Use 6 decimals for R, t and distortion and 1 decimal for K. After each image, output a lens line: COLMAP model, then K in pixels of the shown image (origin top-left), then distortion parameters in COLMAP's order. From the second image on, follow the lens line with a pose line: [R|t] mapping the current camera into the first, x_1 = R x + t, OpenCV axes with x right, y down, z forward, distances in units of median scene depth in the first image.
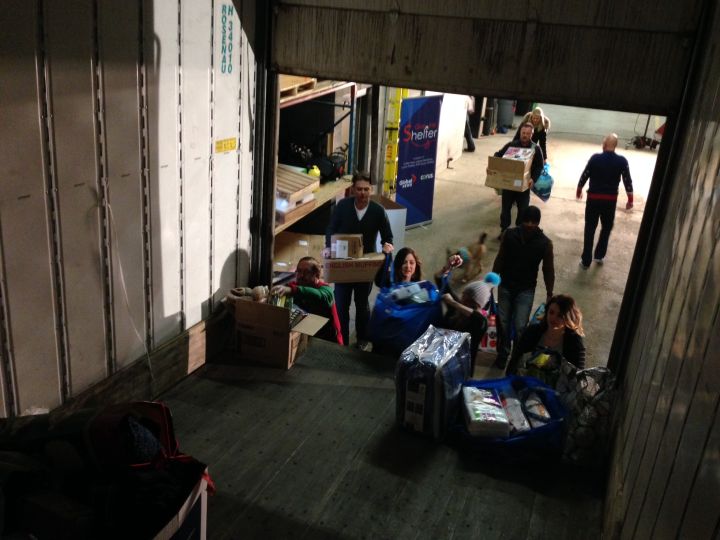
lens RADIAL K [[654.2, 0, 362.4], [0, 654.2, 265.1], [0, 0, 1]] dist [0.049495, 0.000000]
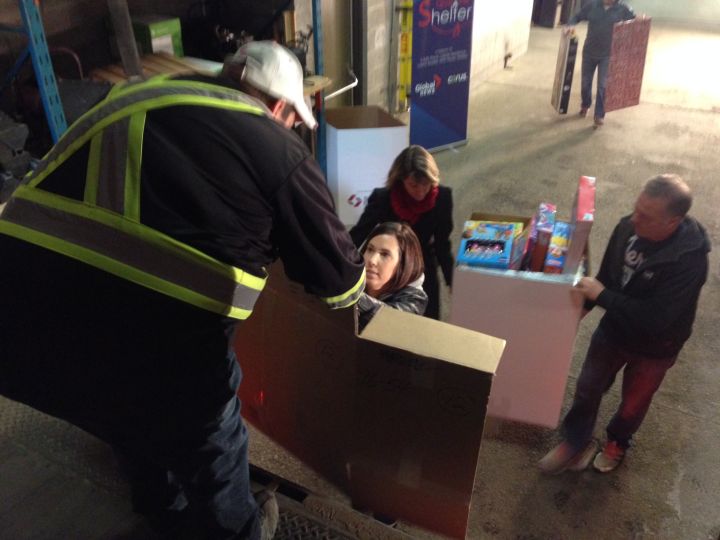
lens RADIAL K [[654.2, 0, 356.6], [0, 654.2, 272.9], [0, 0, 1]] dist [0.049495, 0.000000]
pose [[0.990450, 0.013859, -0.137175, 0.094071], [0.005278, 0.990395, 0.138166, -0.025430], [0.137772, -0.137570, 0.980863, 0.261887]]
